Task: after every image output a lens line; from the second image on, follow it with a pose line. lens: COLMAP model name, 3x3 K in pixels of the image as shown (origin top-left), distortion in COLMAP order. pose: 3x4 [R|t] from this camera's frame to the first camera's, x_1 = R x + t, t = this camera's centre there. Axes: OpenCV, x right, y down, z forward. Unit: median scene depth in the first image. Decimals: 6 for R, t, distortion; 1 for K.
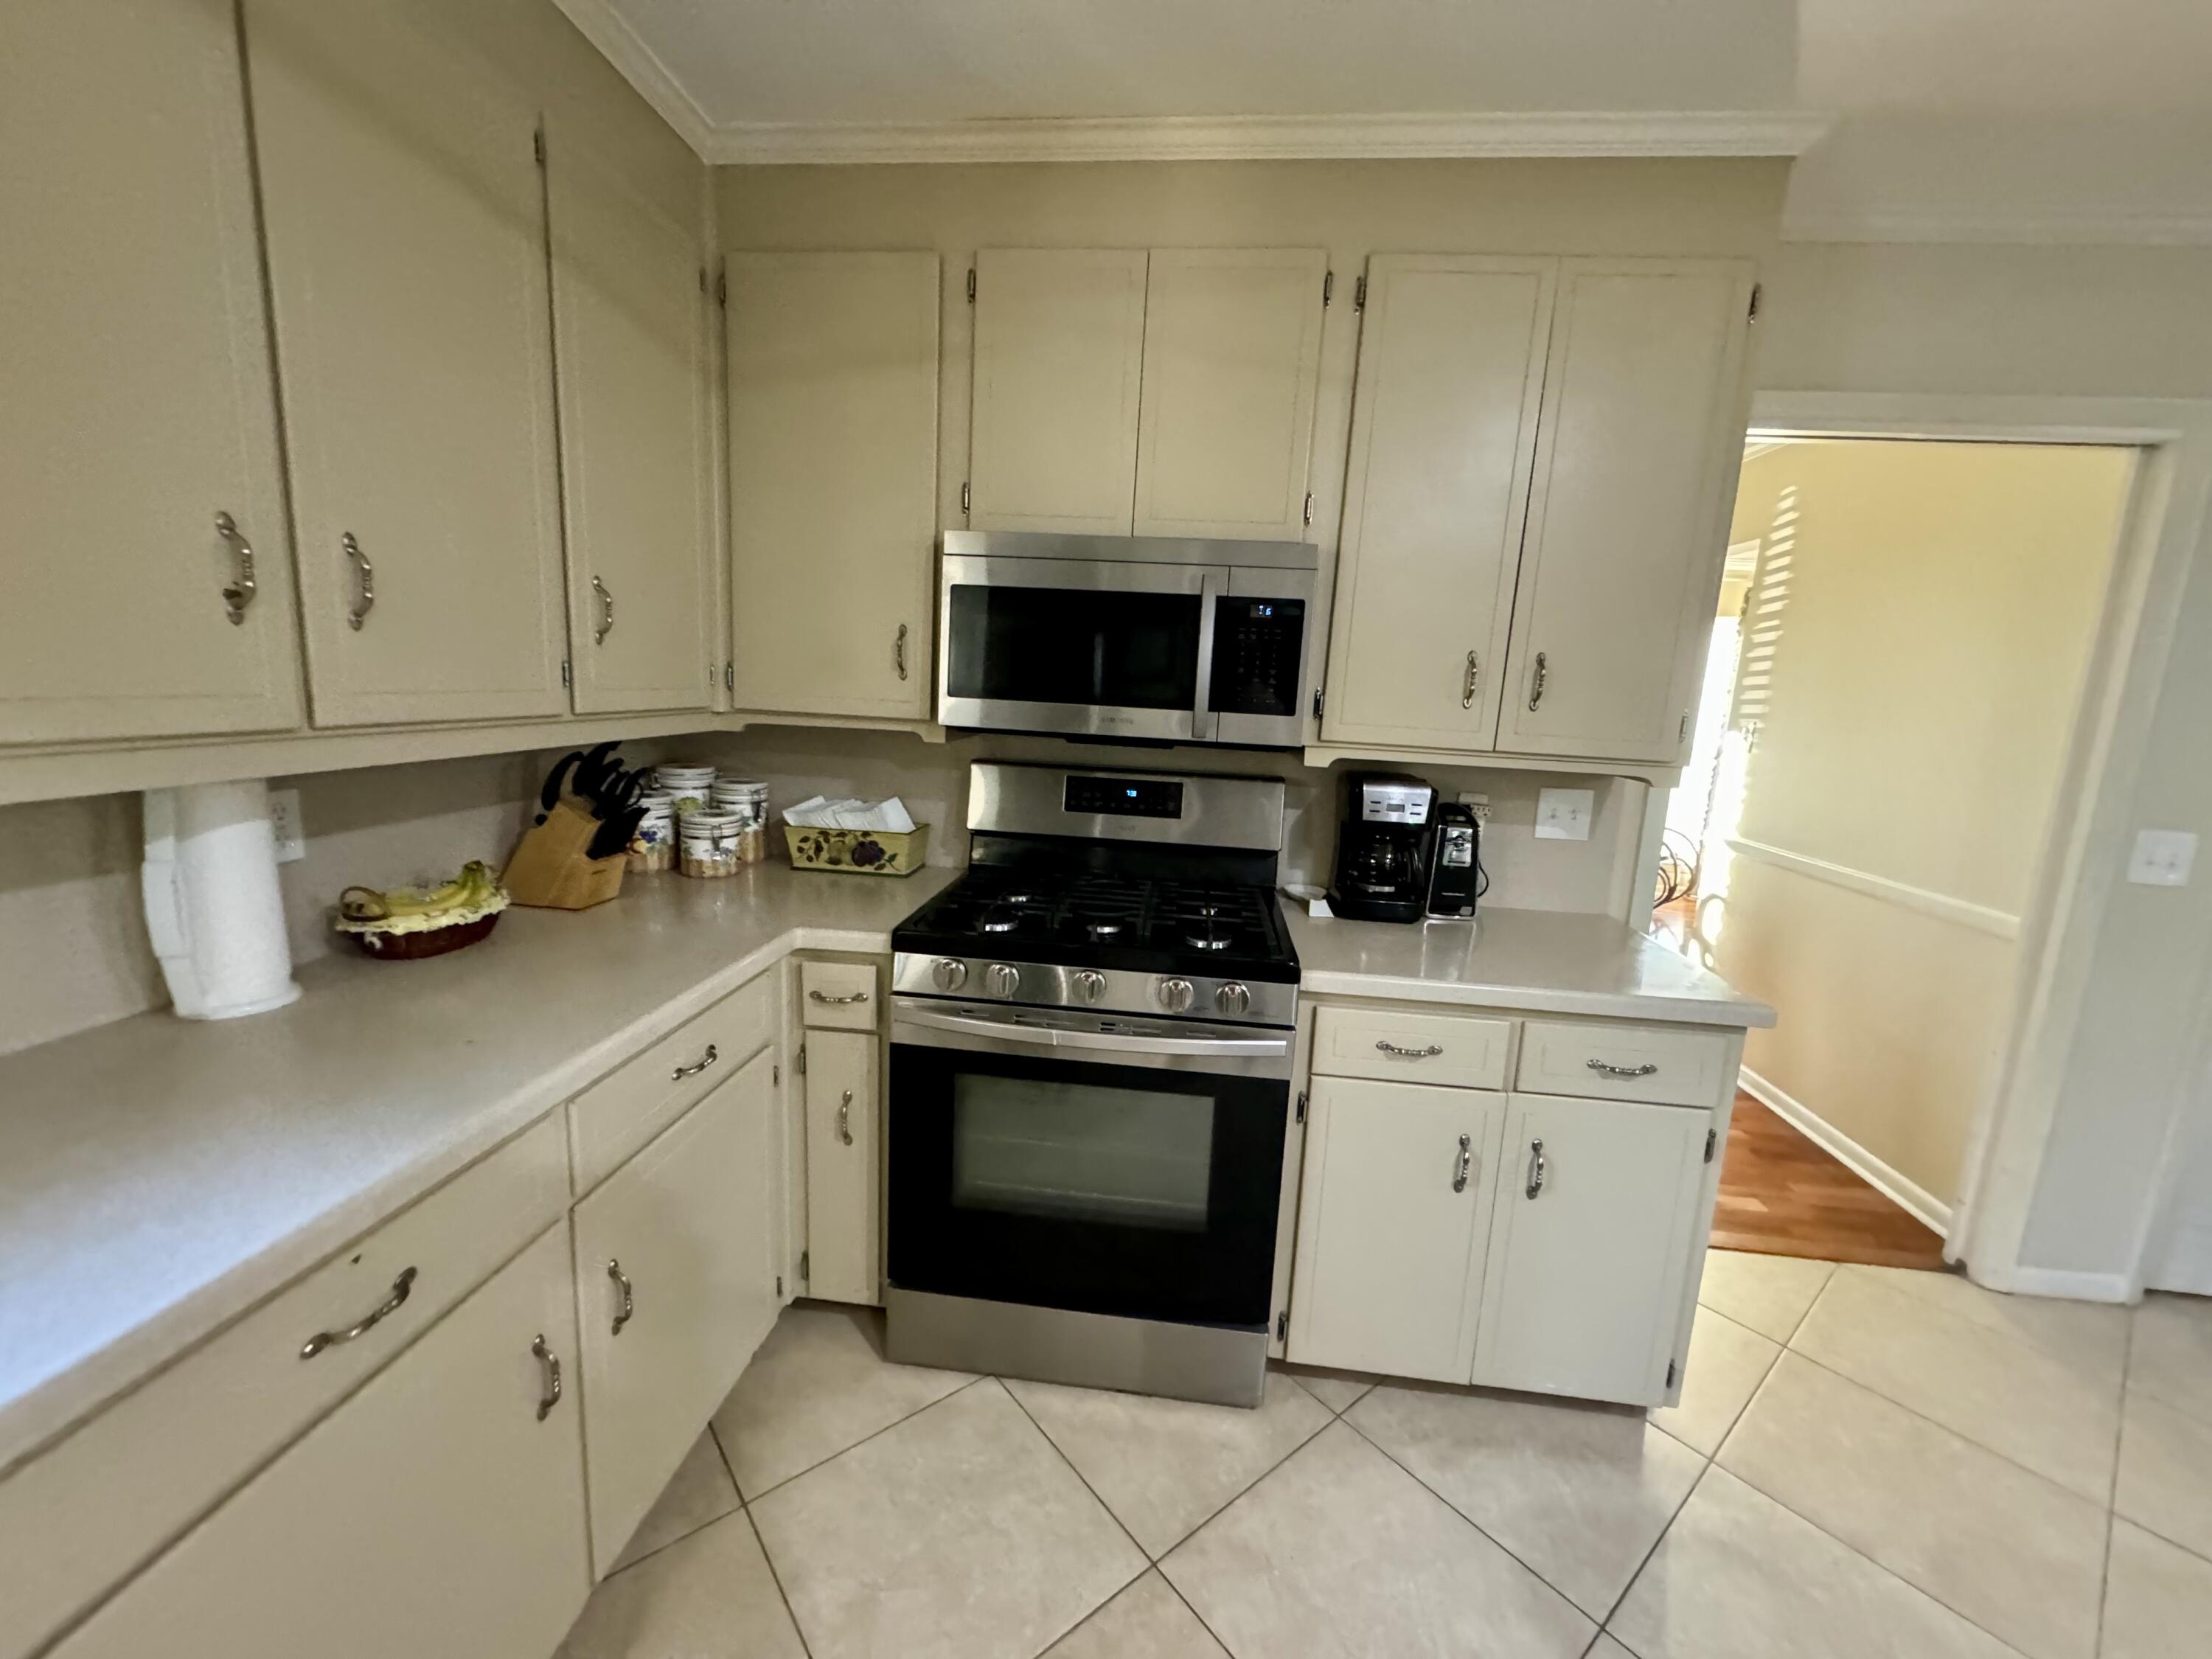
lens RADIAL K [[878.9, 0, 1103.6], [0, 878.9, 827.8], [0, 0, 1]] dist [-0.002791, 0.000495]
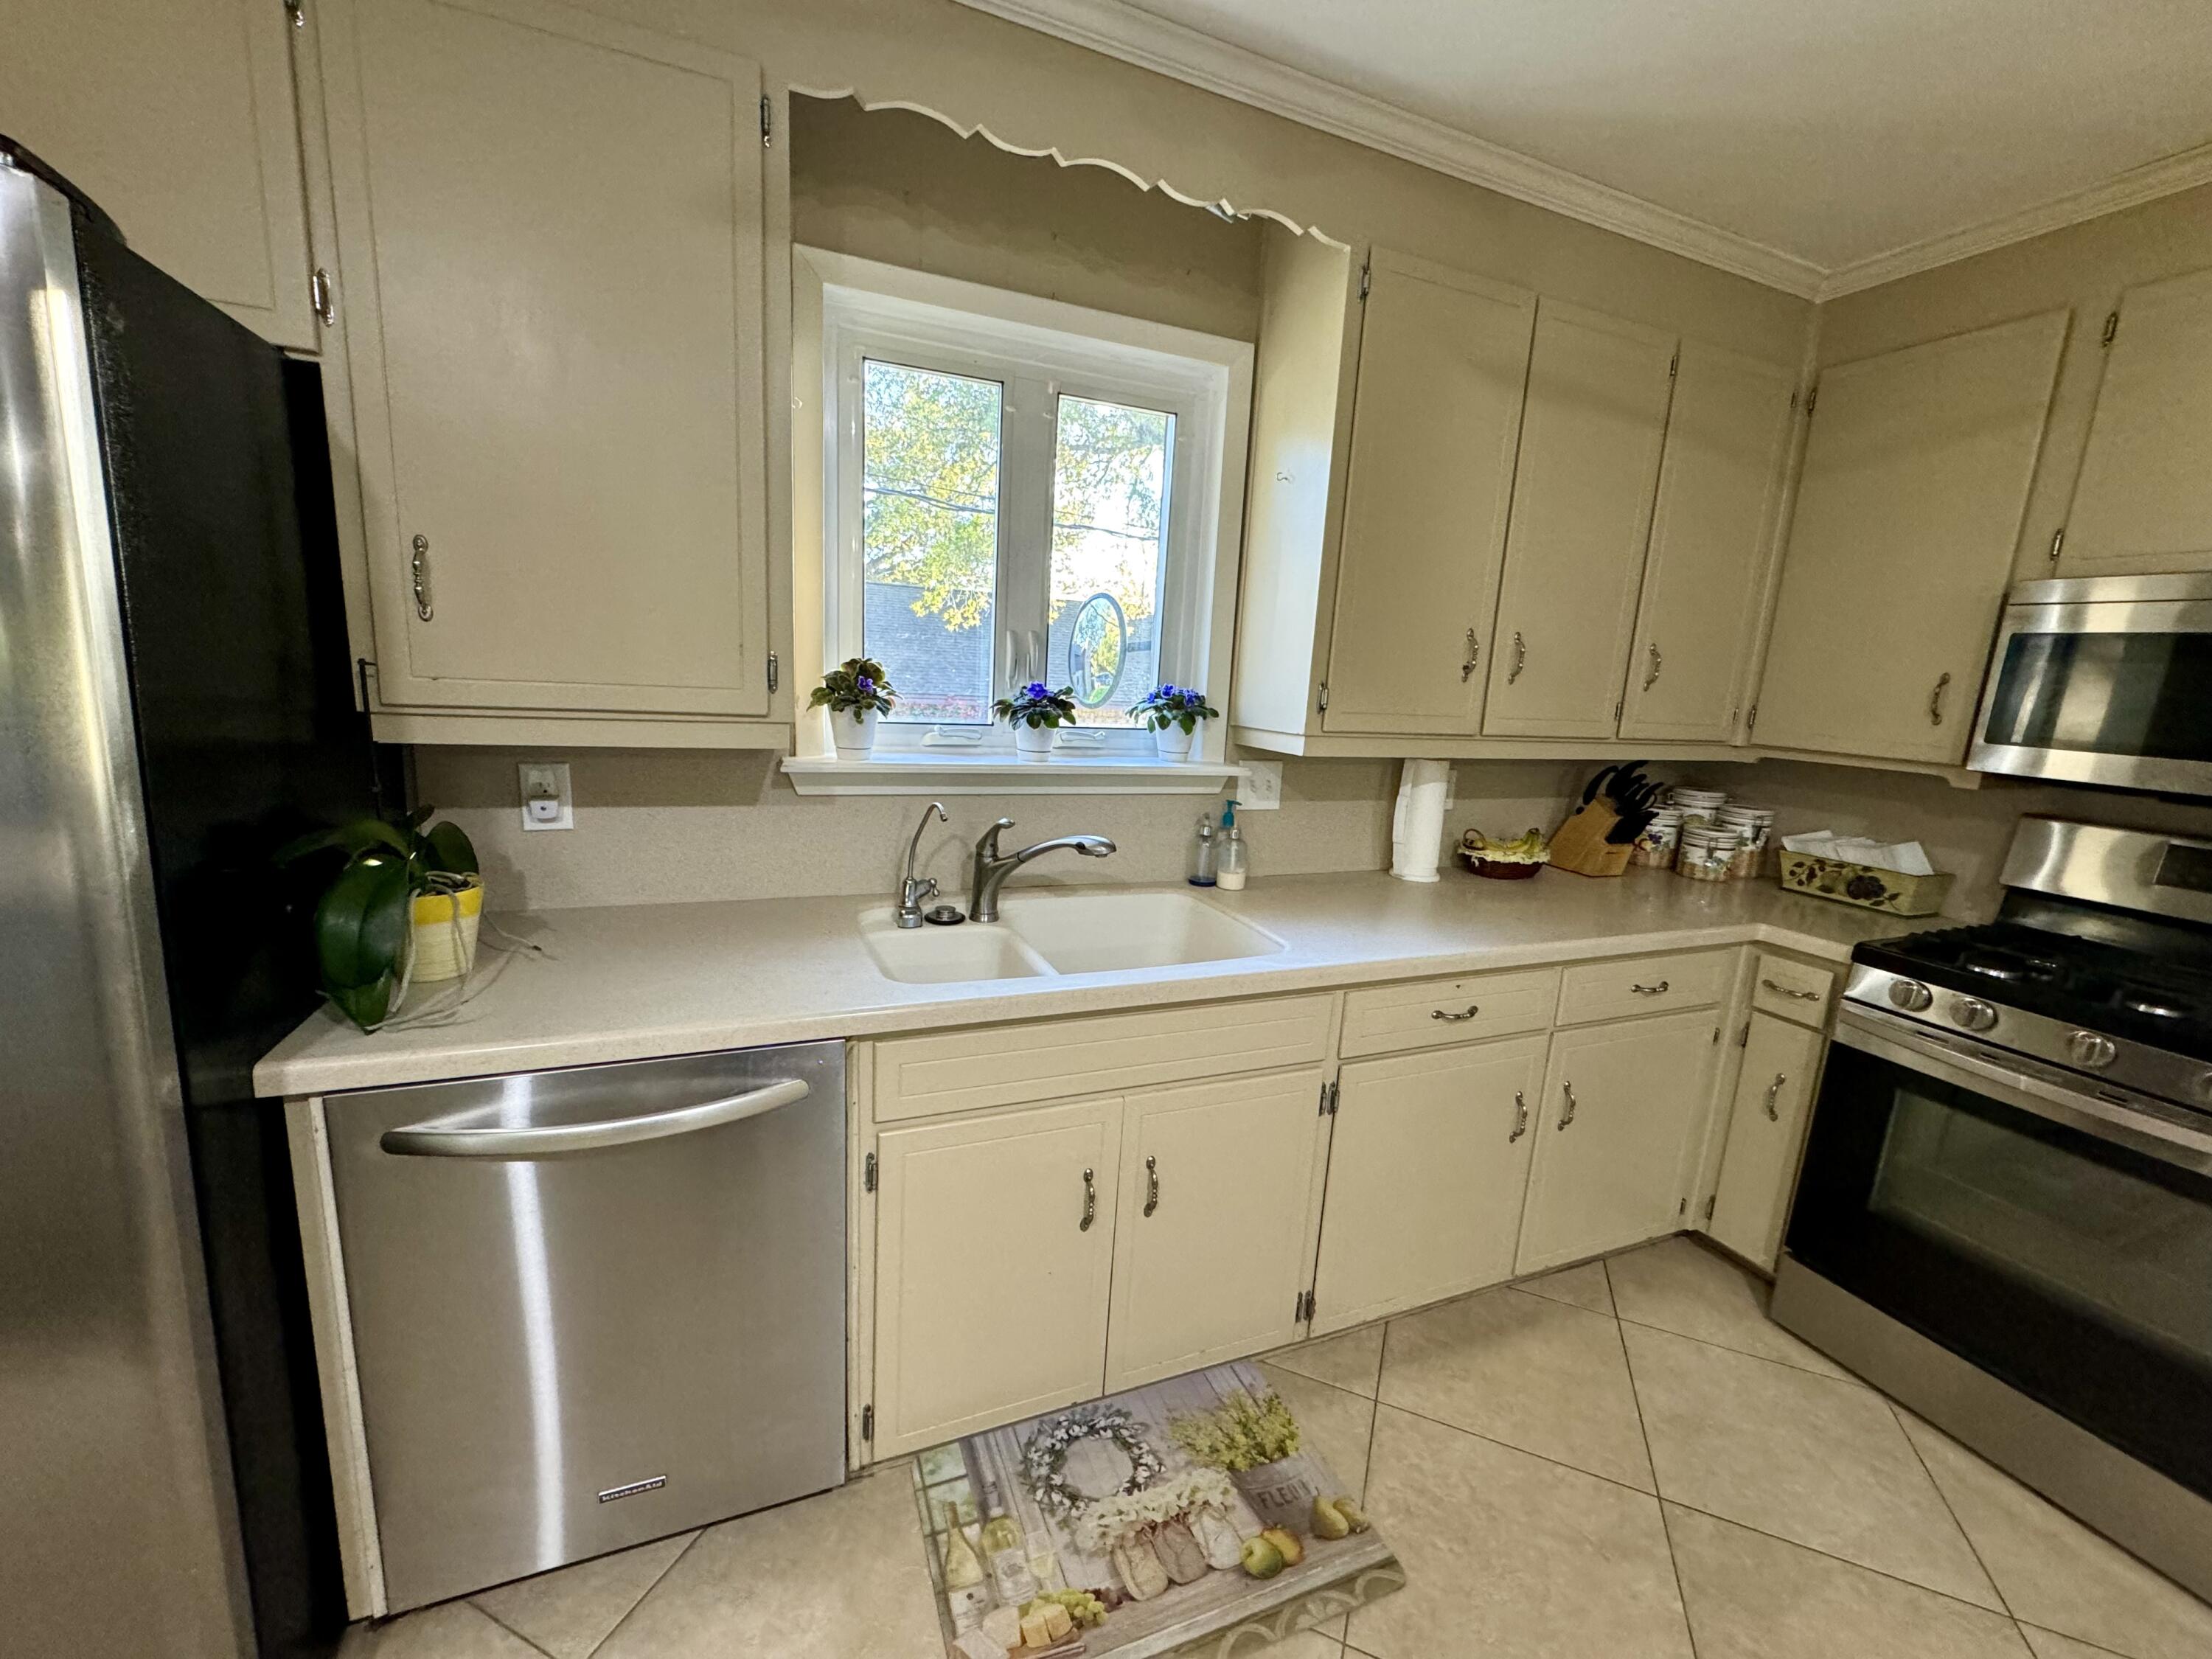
lens RADIAL K [[878.9, 0, 1103.6], [0, 878.9, 827.8], [0, 0, 1]] dist [-0.002791, 0.000495]
pose [[0.480604, 0.139345, -0.865796, 0.232668], [-0.177715, 0.982285, 0.059443, 0.070271], [0.858741, 0.125297, 0.496854, -0.379406]]
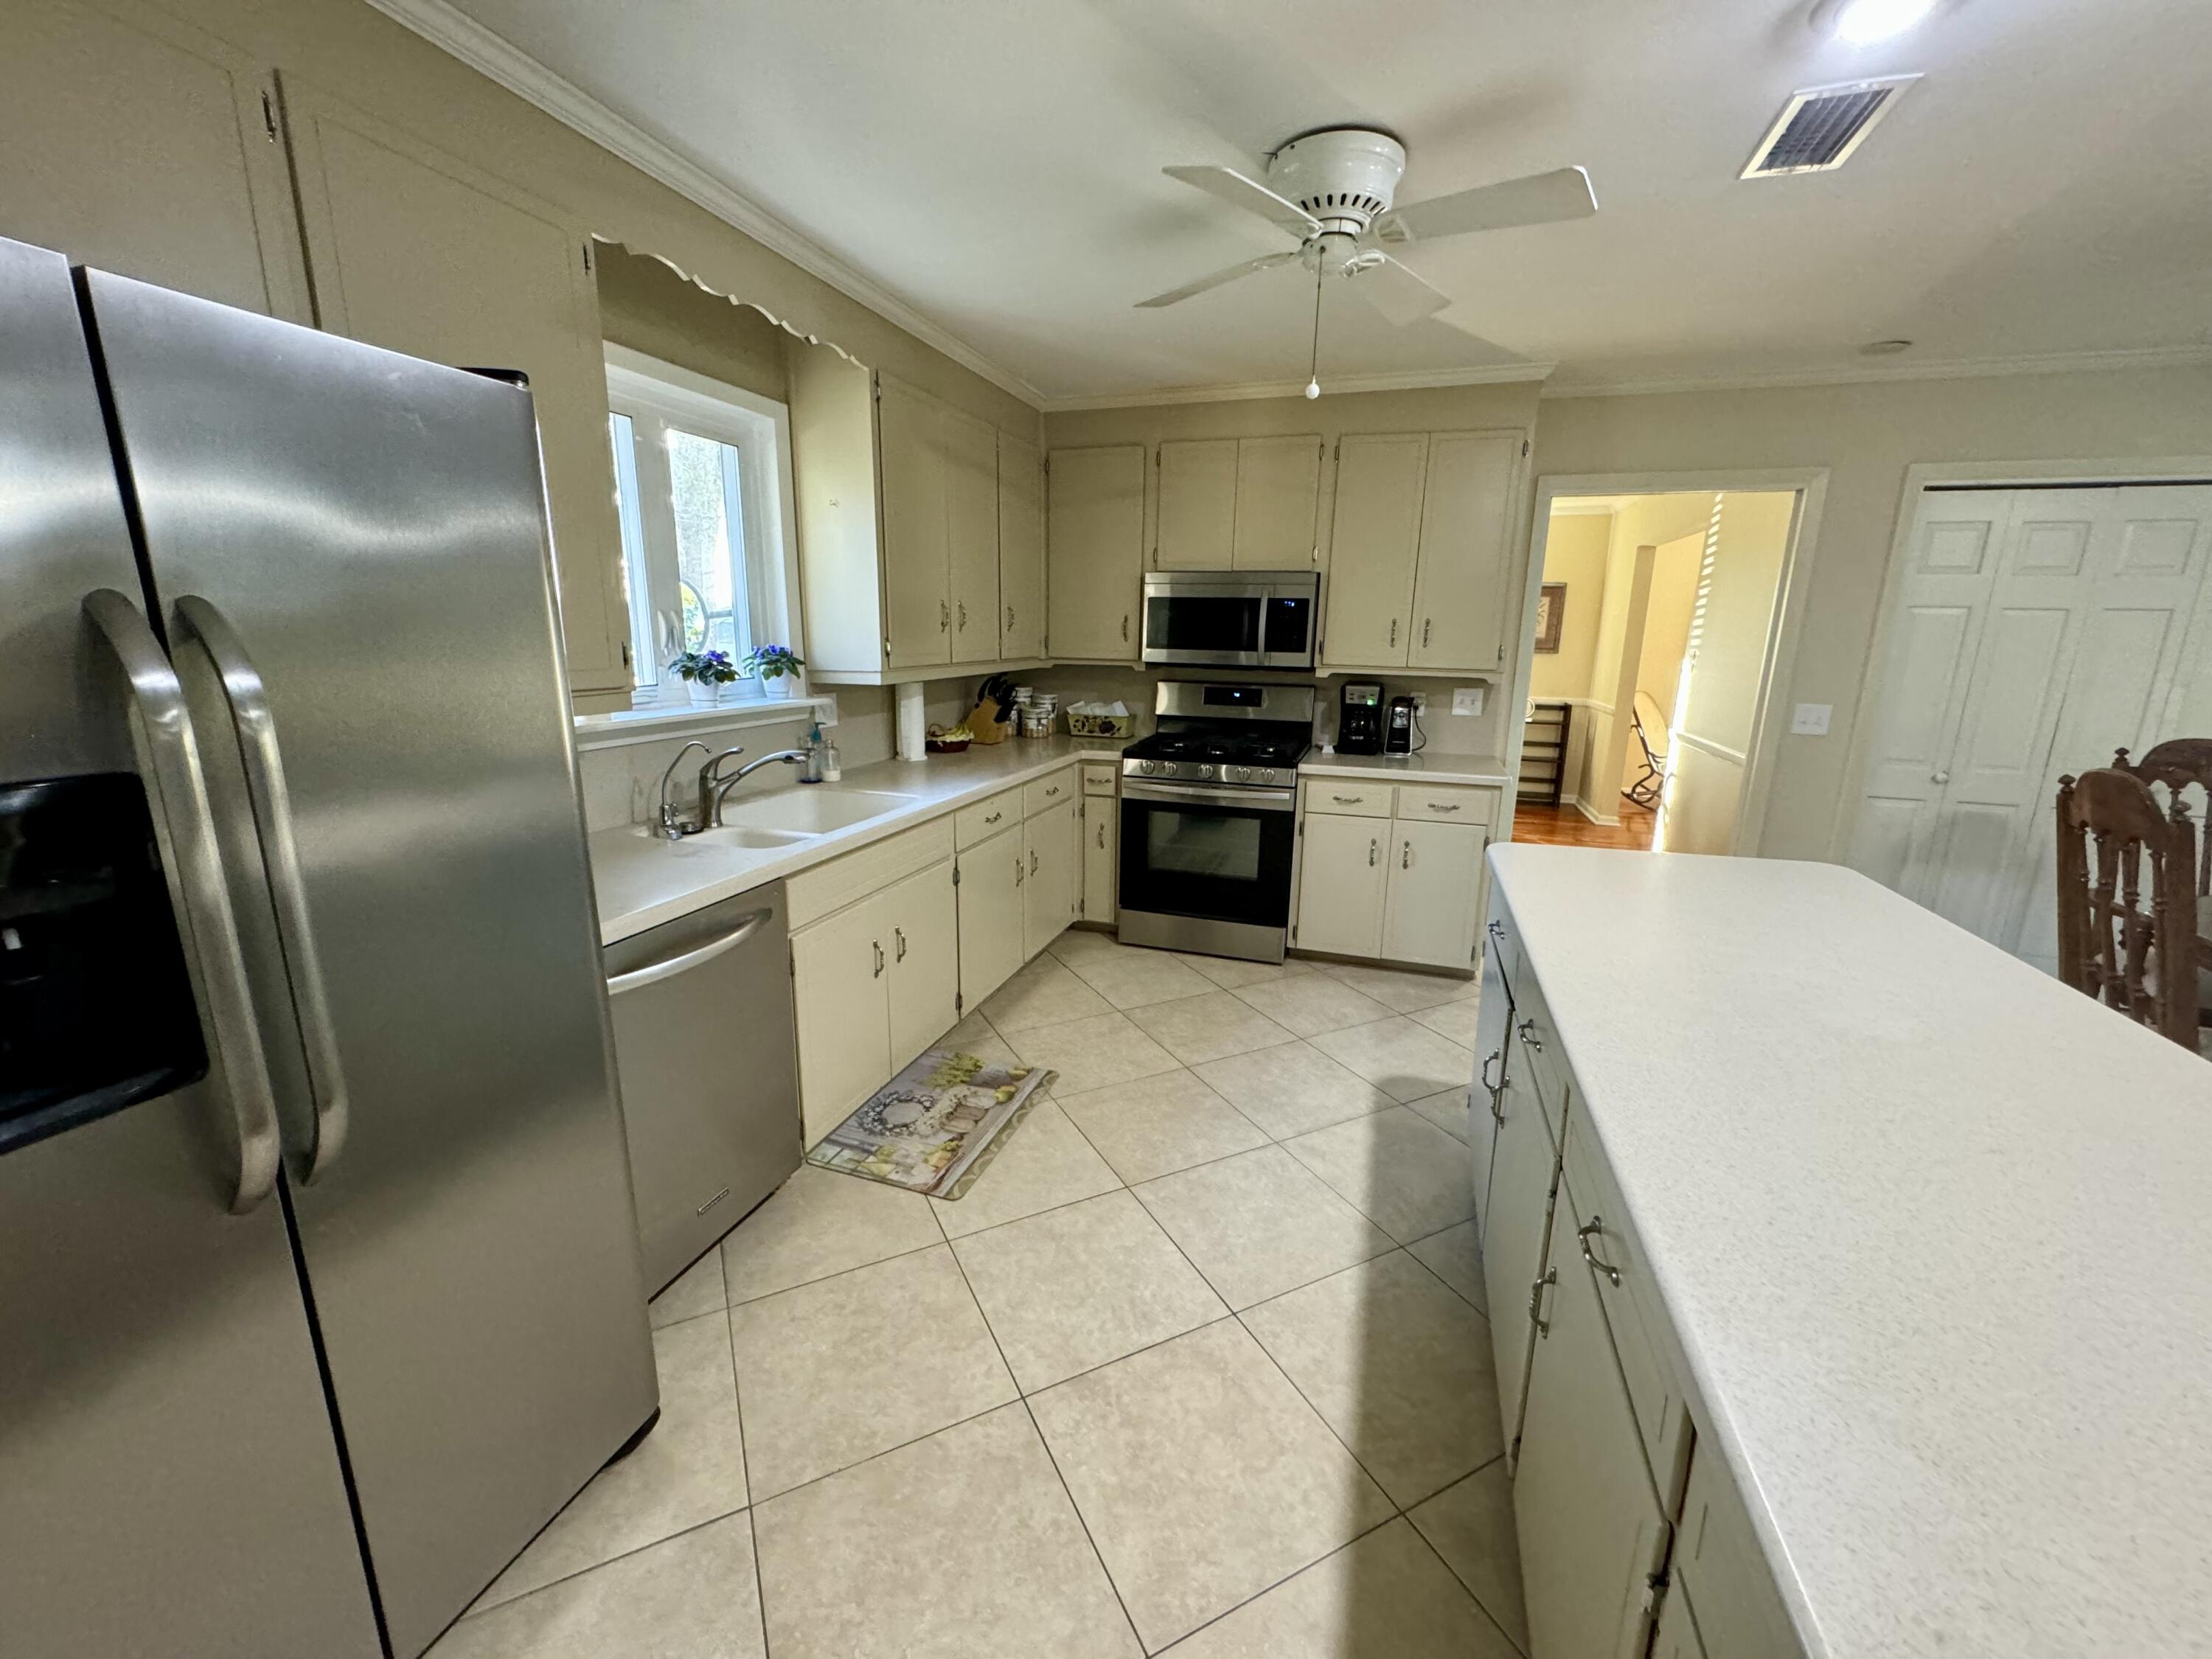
lens RADIAL K [[878.9, 0, 1103.6], [0, 878.9, 827.8], [0, 0, 1]] dist [-0.002791, 0.000495]
pose [[0.976320, 0.014731, -0.215828, 0.203968], [-0.003544, 0.998634, 0.052130, 0.189608], [0.216301, -0.050130, 0.975039, -1.220678]]
